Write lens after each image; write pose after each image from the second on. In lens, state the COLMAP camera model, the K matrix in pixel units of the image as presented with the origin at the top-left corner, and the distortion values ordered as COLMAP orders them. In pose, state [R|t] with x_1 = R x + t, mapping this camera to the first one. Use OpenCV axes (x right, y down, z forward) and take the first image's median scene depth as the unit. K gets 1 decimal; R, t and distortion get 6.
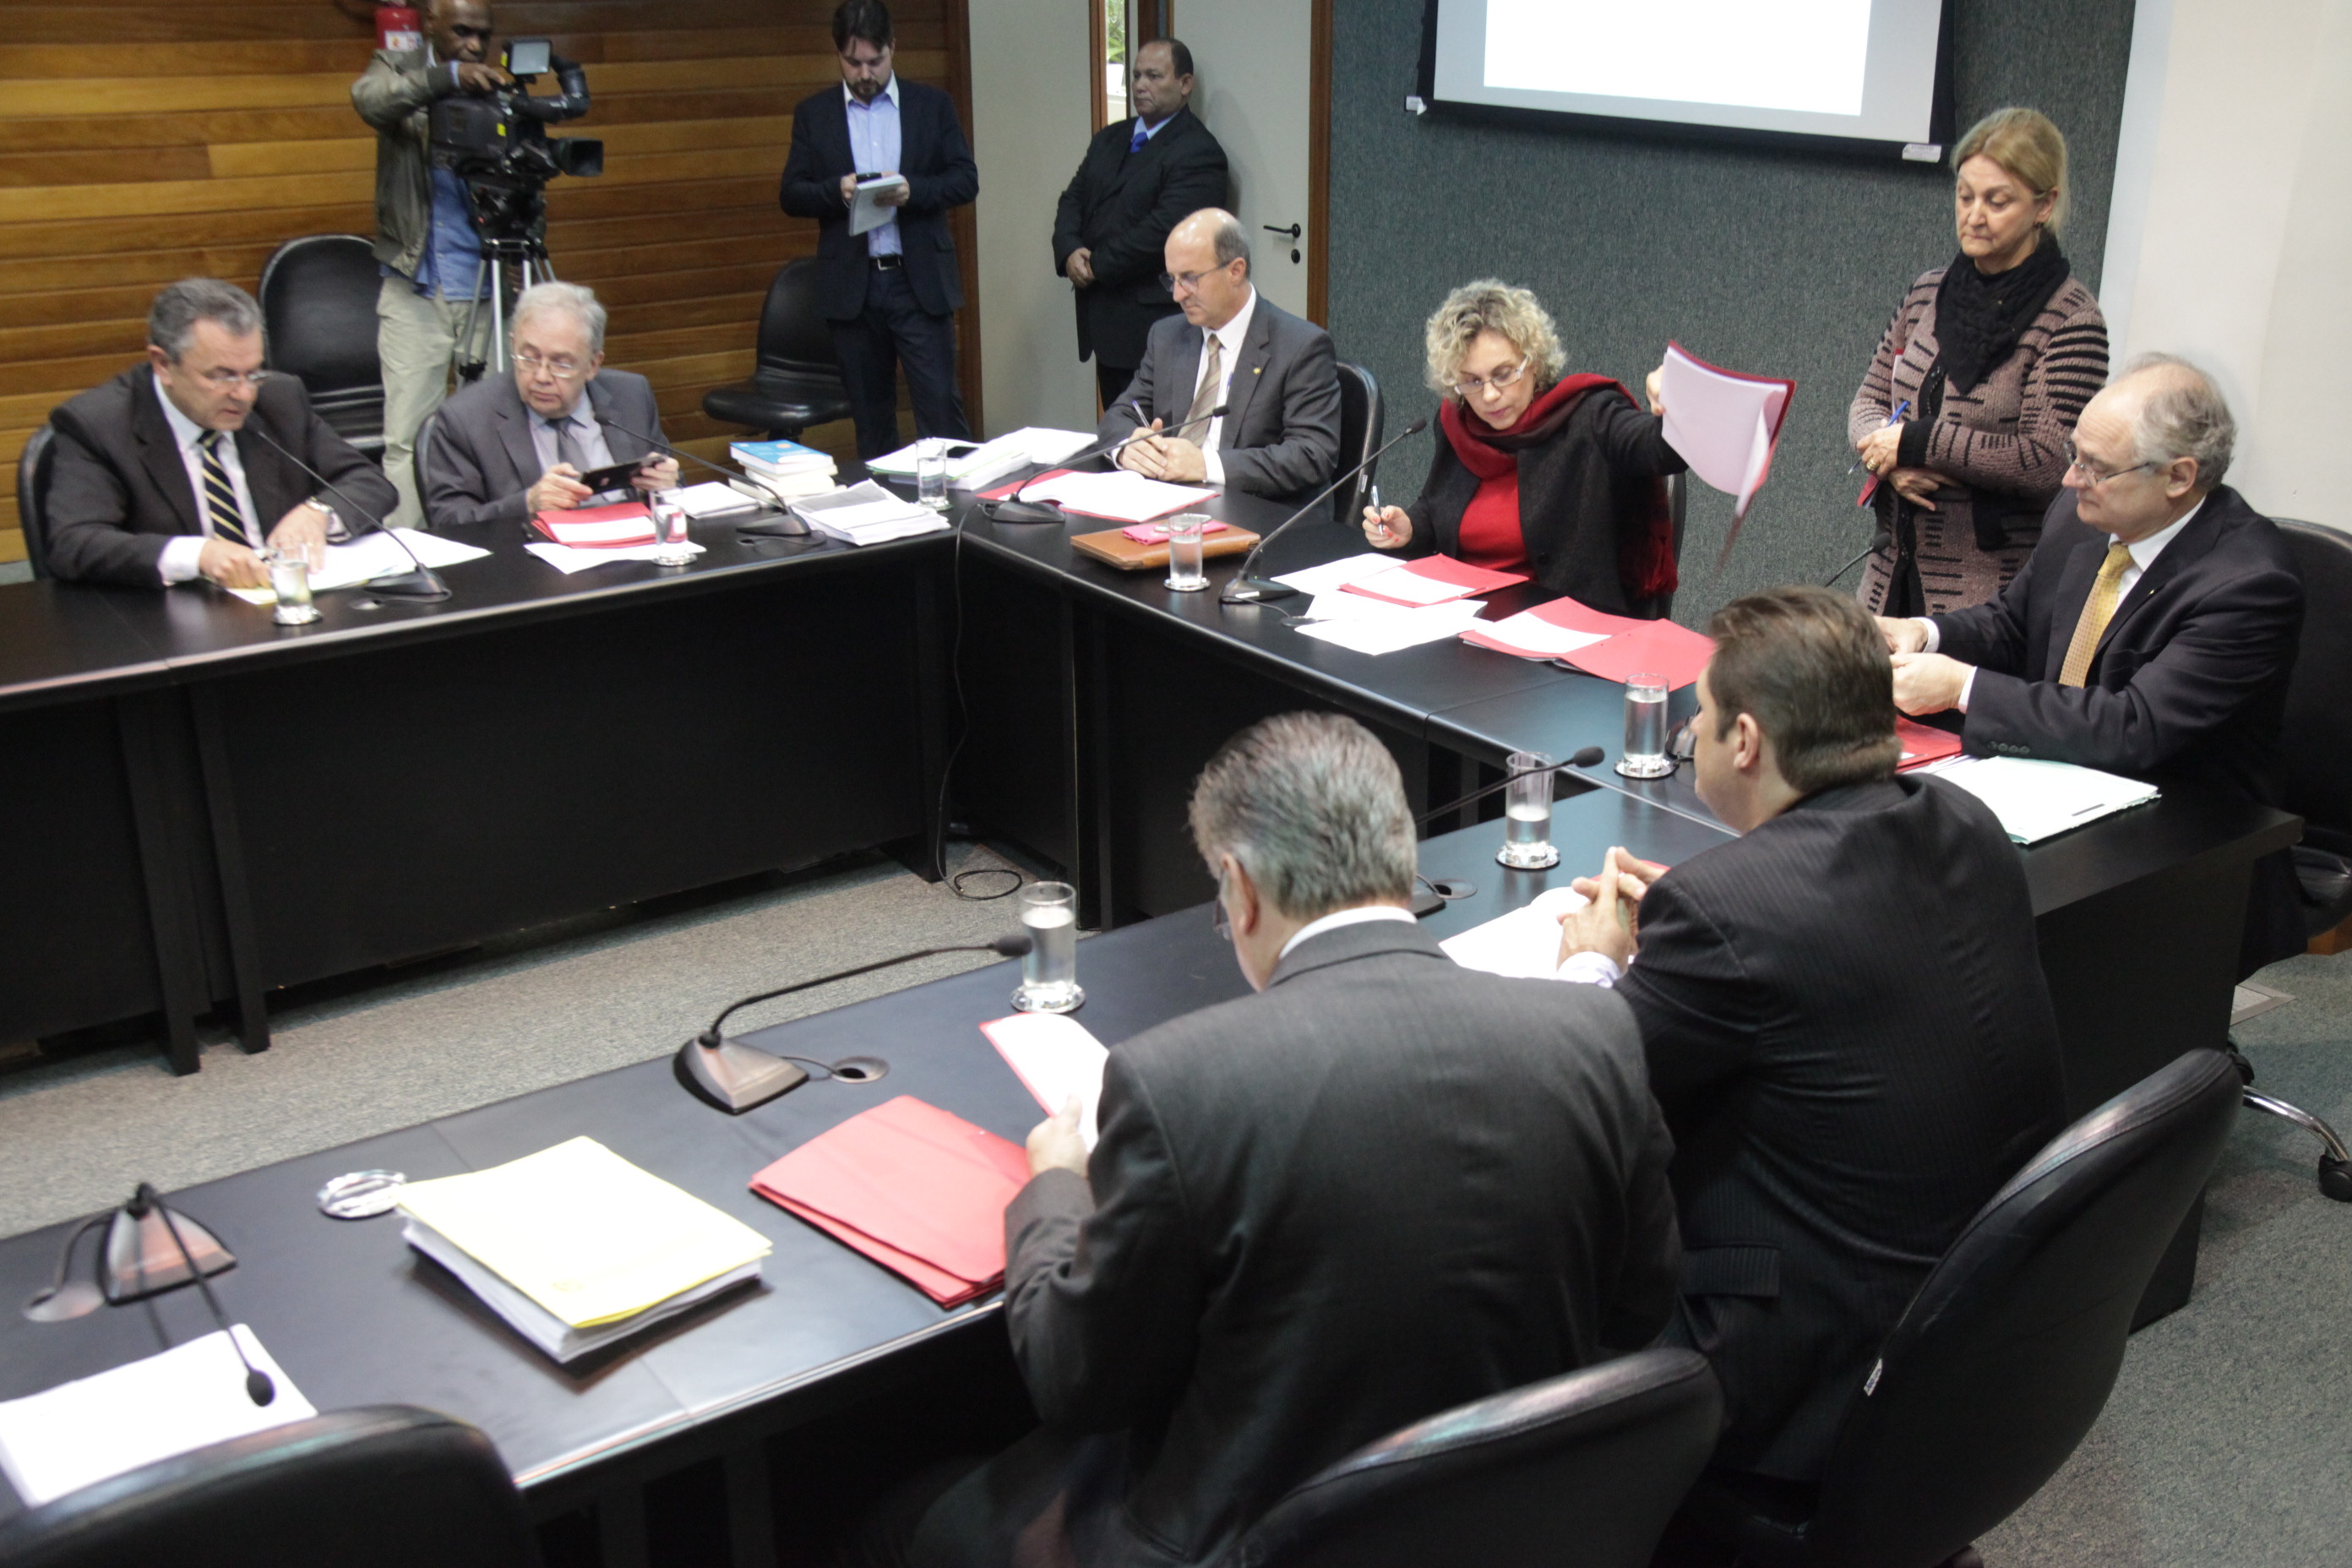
lens RADIAL K [[2238.9, 0, 1185.6], [0, 2238.9, 803.6], [0, 0, 1]] dist [0.006426, 0.064717]
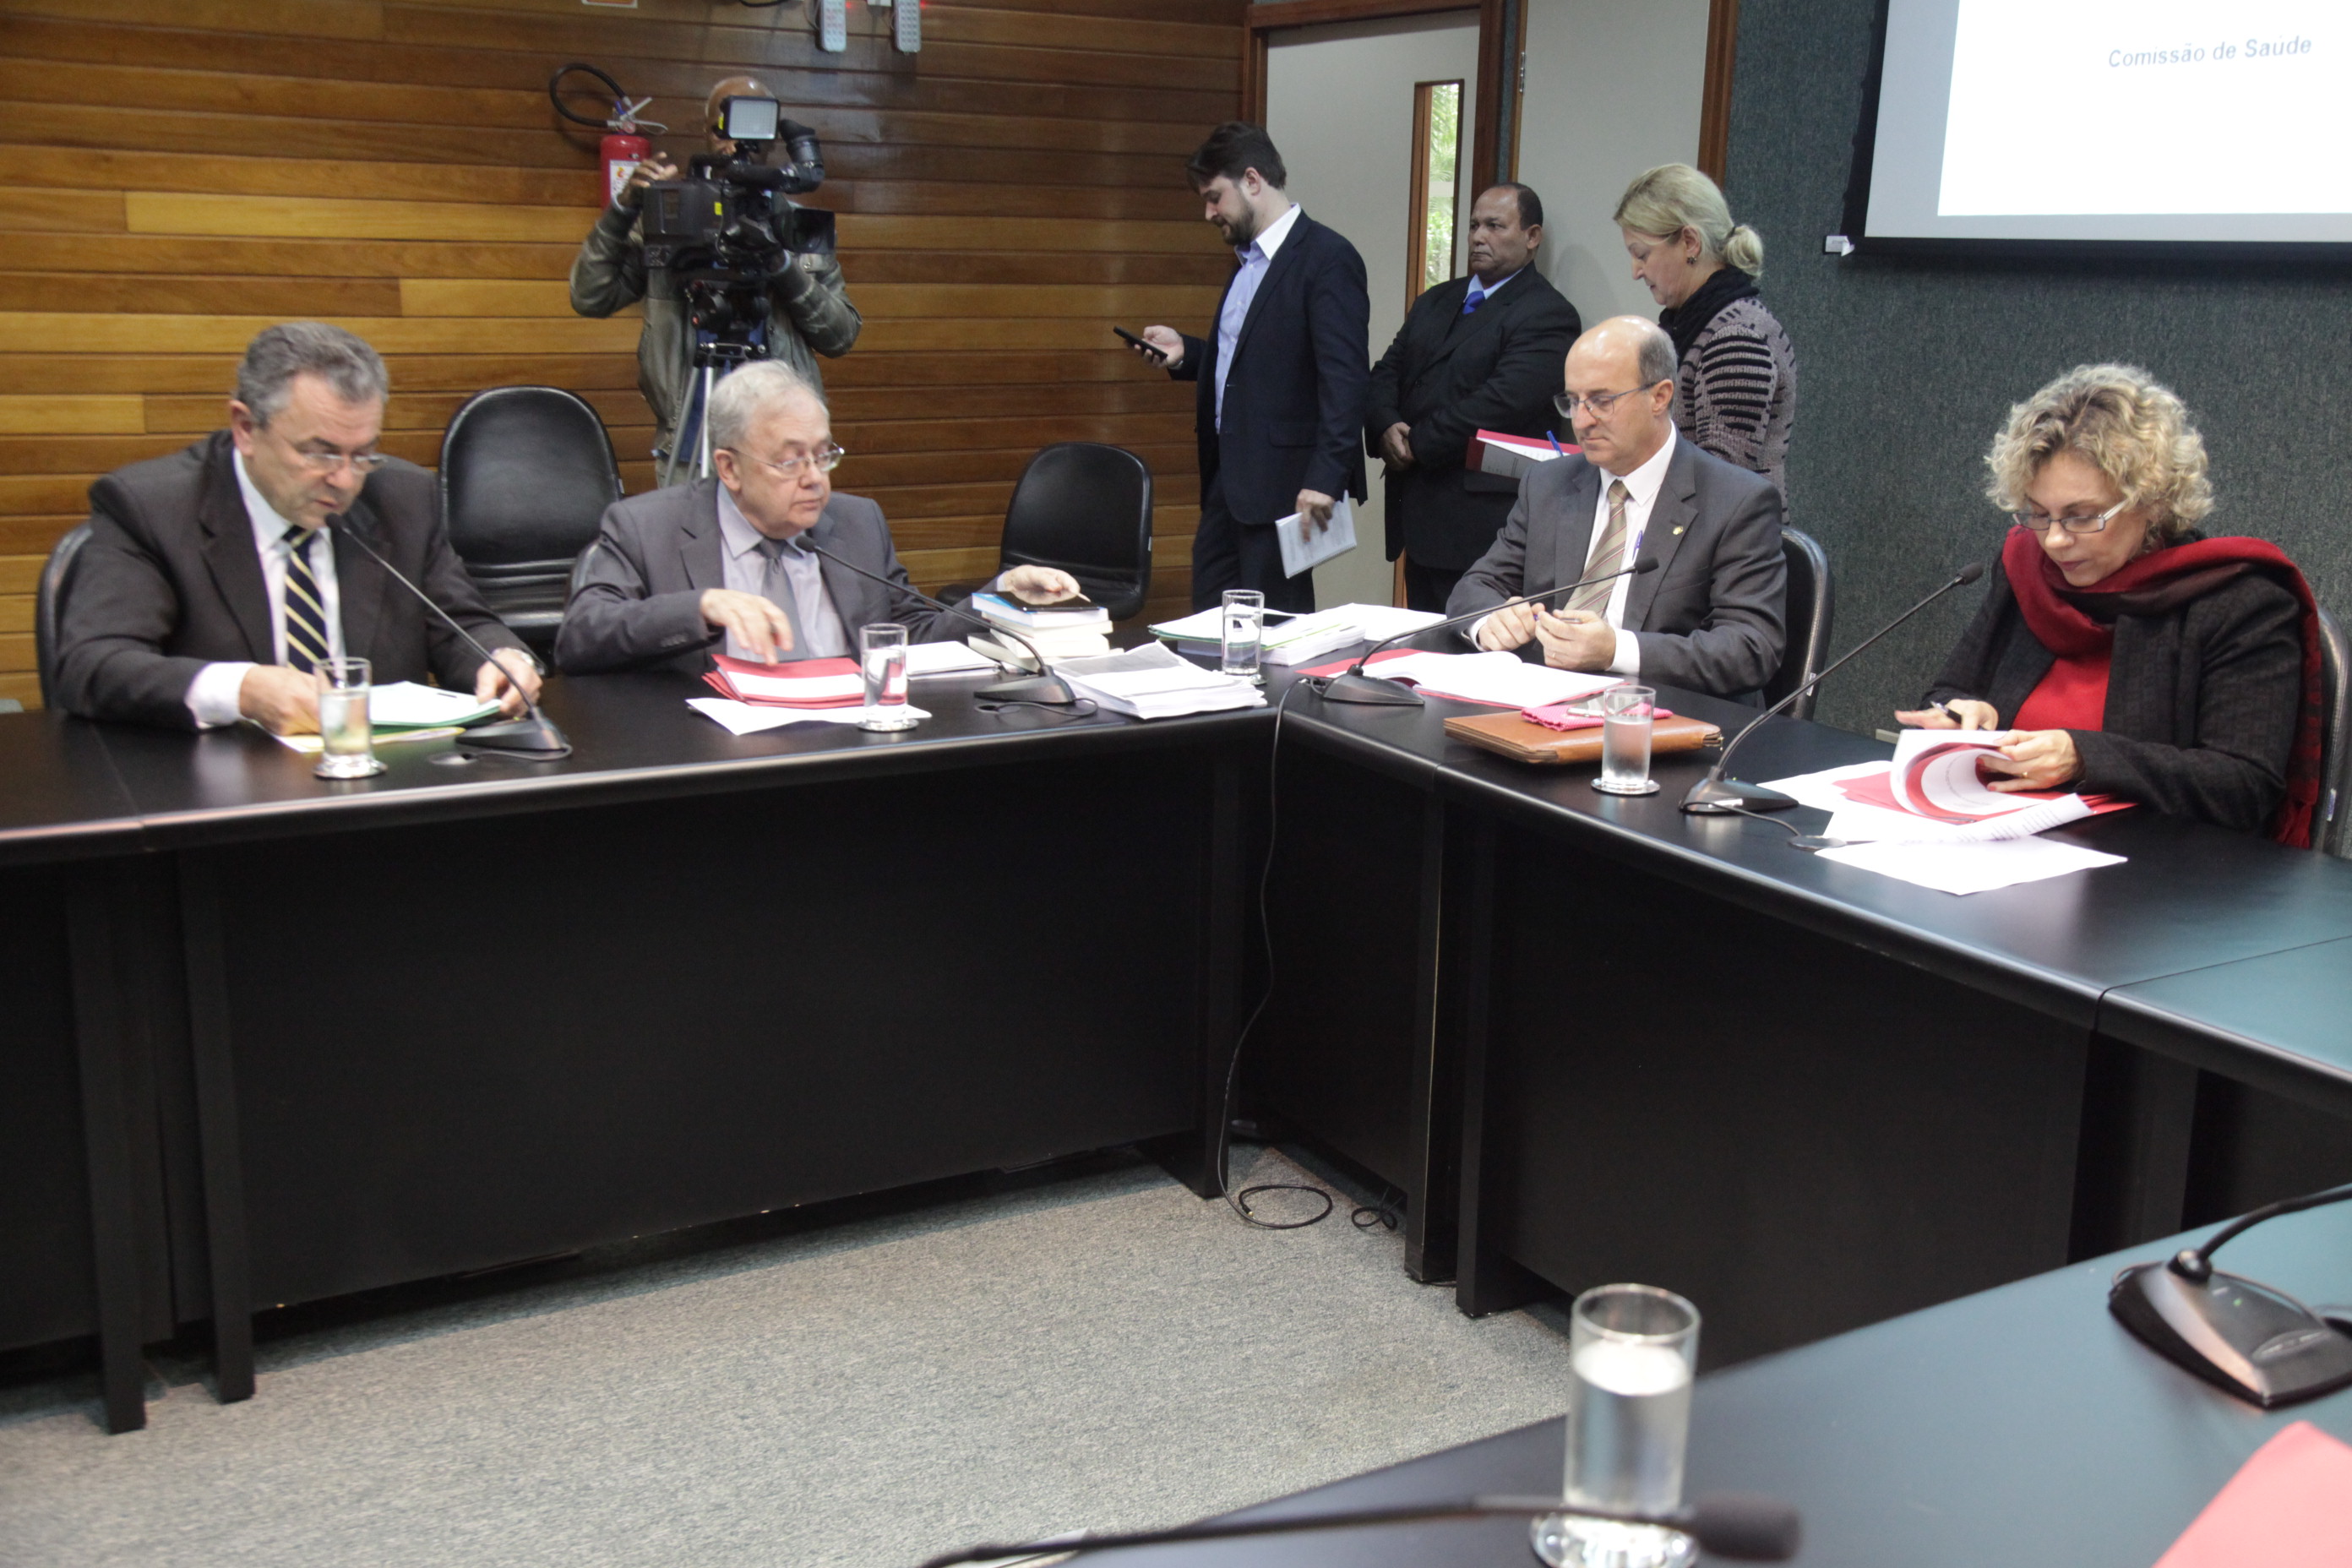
lens RADIAL K [[2238.9, 0, 1185.6], [0, 2238.9, 803.6], [0, 0, 1]] dist [0.006426, 0.064717]
pose [[0.994677, 0.045490, -0.092453, -0.059744], [-0.056935, 0.990498, -0.125192, -0.000028], [0.085879, 0.129789, 0.987816, 0.274544]]
